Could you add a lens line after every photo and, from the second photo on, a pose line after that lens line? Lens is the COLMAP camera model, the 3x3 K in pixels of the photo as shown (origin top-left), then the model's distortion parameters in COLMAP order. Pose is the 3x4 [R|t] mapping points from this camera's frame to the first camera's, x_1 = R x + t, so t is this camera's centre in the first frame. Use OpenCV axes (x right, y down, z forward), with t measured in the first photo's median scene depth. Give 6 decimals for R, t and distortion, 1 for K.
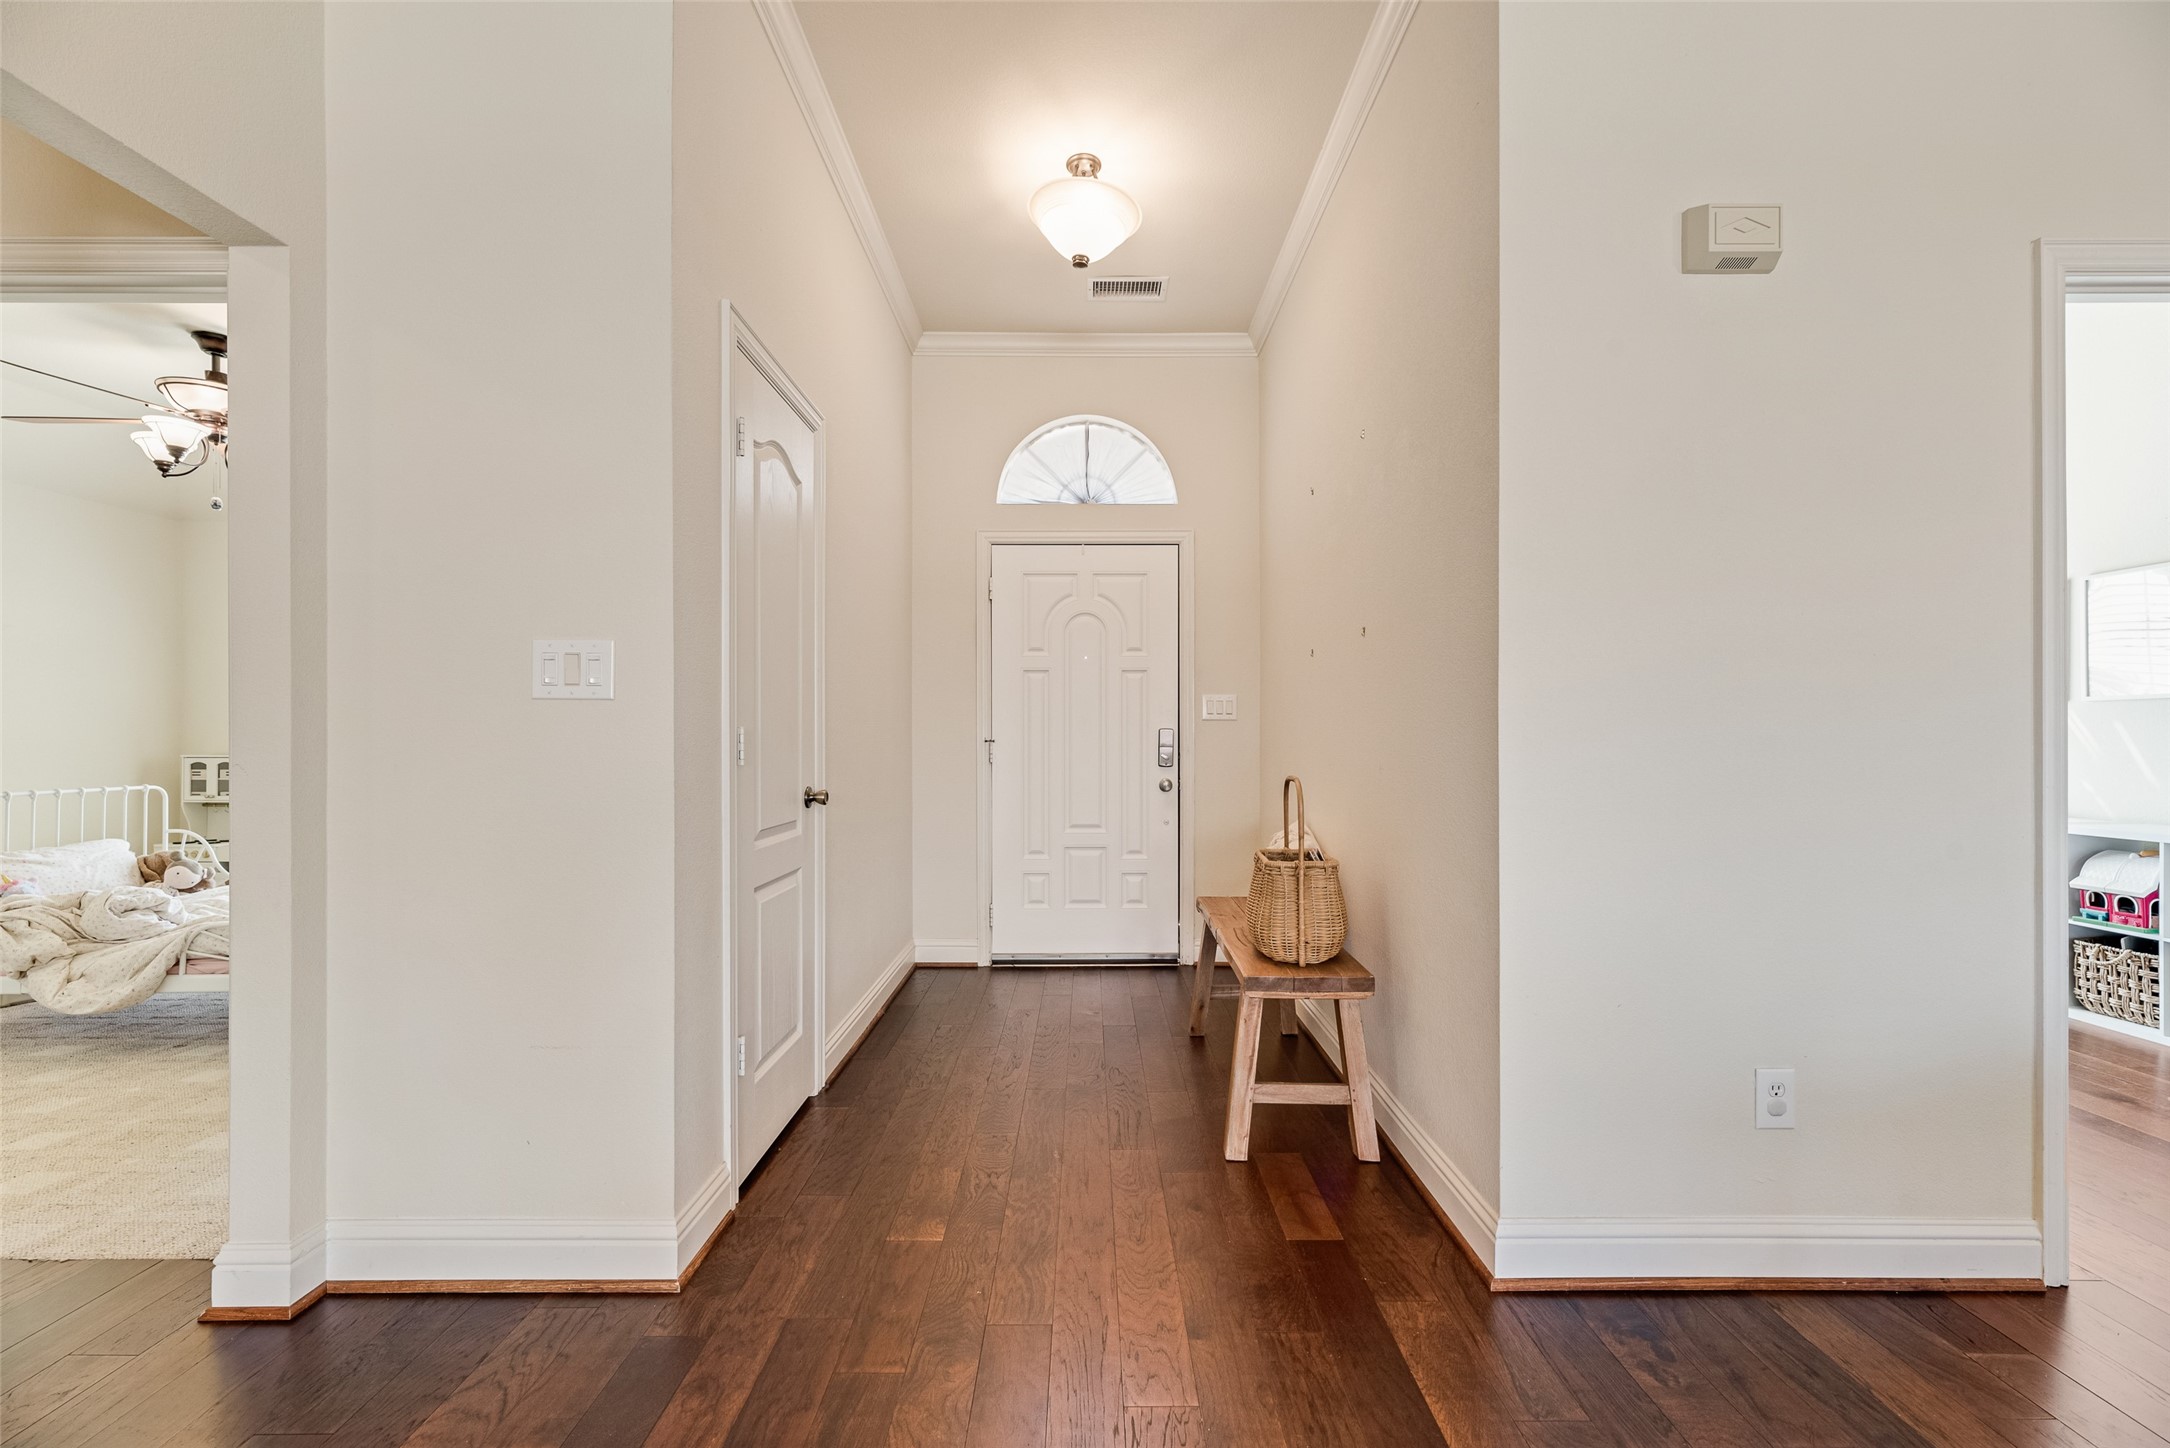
lens RADIAL K [[878.5, 0, 1084.6], [0, 878.5, 740.1], [0, 0, 1]] dist [0.005951, -0.000904]
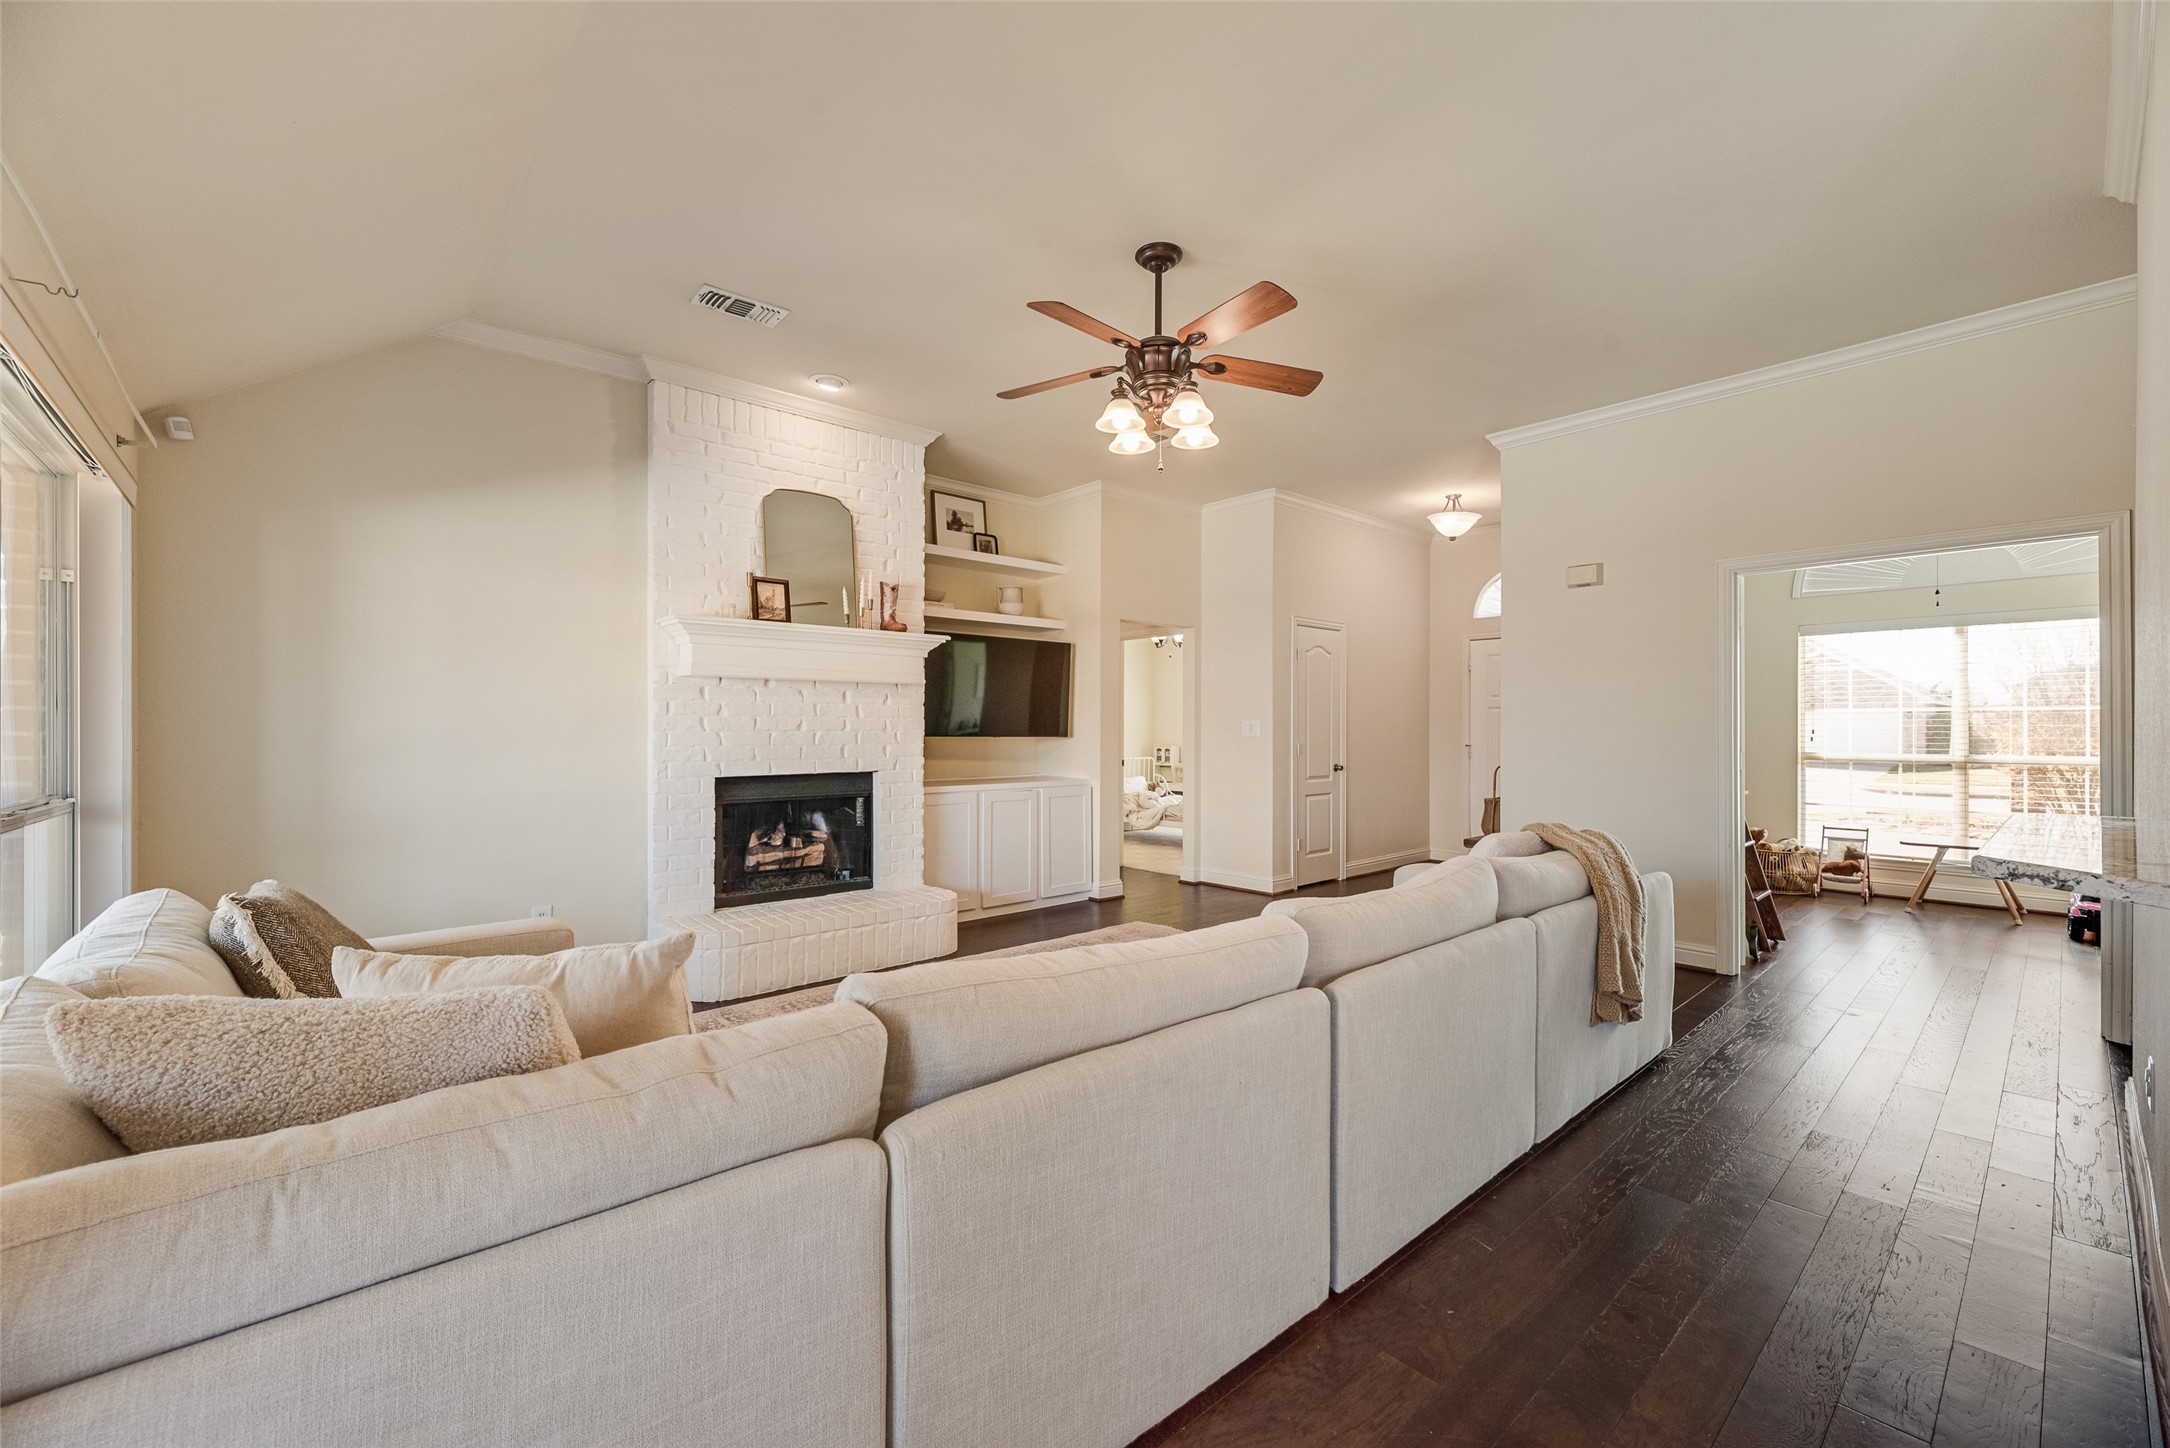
lens RADIAL K [[878.5, 0, 1089.1], [0, 878.5, 724.4], [0, 0, 1]] dist [0.005951, -0.000904]
pose [[0.671334, -0.001423, -0.741154, 0.933596], [-0.002726, 0.999987, -0.004389, -0.042726], [0.741150, 0.004967, 0.671321, -1.093098]]
